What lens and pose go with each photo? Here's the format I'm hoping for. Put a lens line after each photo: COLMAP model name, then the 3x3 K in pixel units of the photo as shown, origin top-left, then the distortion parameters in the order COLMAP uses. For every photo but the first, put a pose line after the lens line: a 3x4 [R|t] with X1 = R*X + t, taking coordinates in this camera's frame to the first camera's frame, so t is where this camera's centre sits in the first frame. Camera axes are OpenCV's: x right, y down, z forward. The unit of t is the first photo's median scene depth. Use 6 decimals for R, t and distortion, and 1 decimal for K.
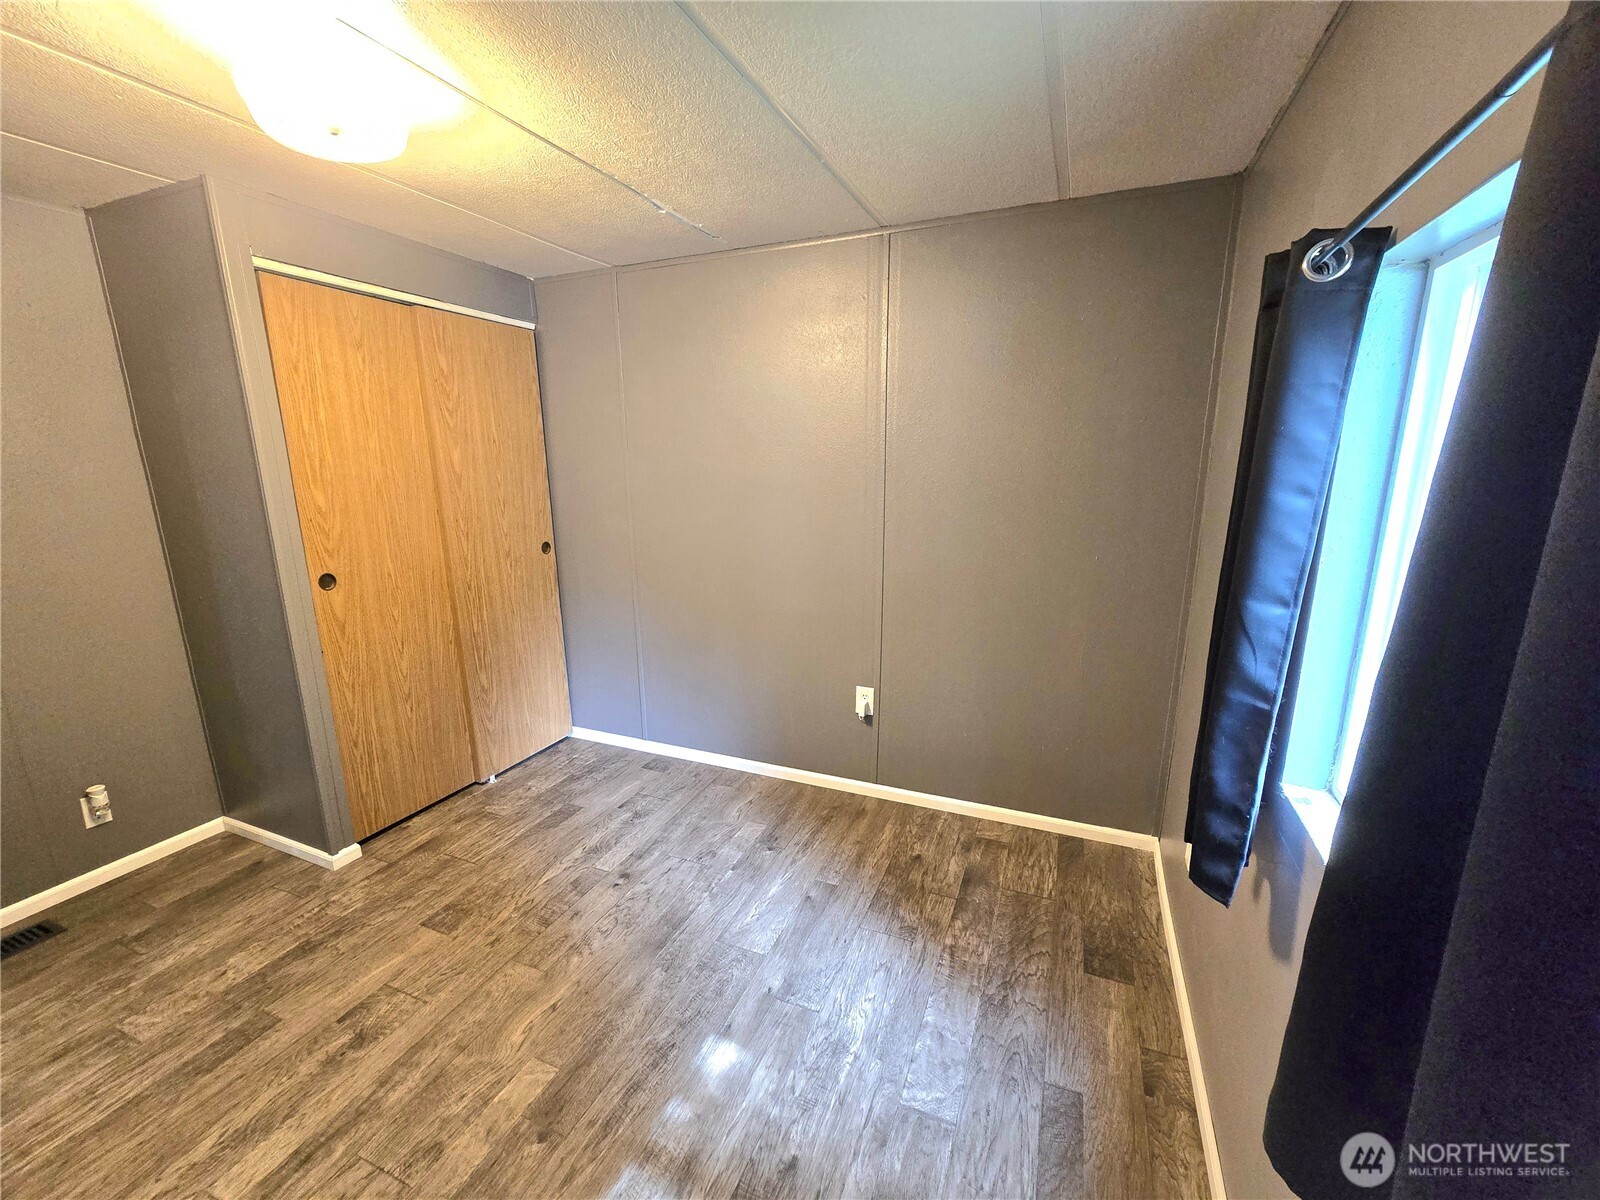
lens RADIAL K [[659.6, 0, 785.3], [0, 659.6, 621.5], [0, 0, 1]] dist [-0.007174, 0.000505]
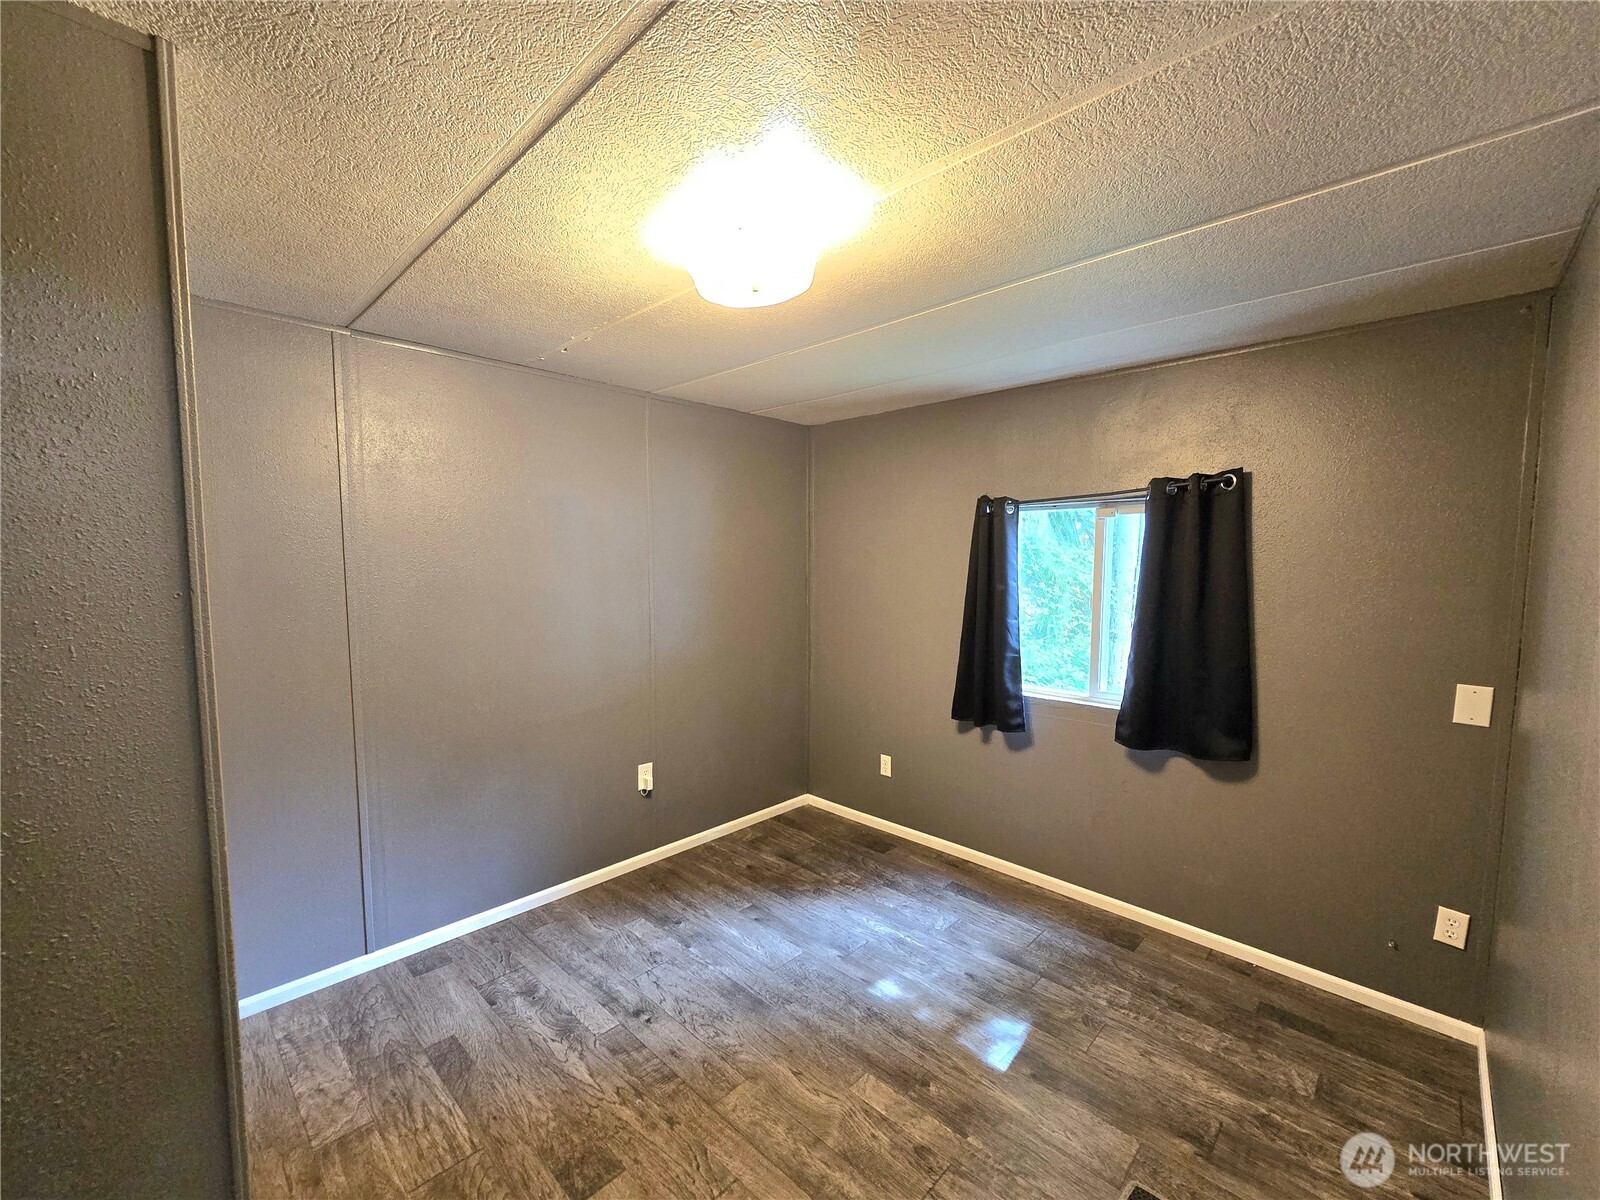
lens RADIAL K [[659.6, 0, 800.8], [0, 659.6, 605.9], [0, 0, 1]] dist [-0.007174, 0.000505]
pose [[0.356508, -0.060252, 0.932347, -1.145537], [0.222463, 0.974691, -0.022076, -0.114454], [-0.907421, 0.215283, 0.360889, 0.391765]]
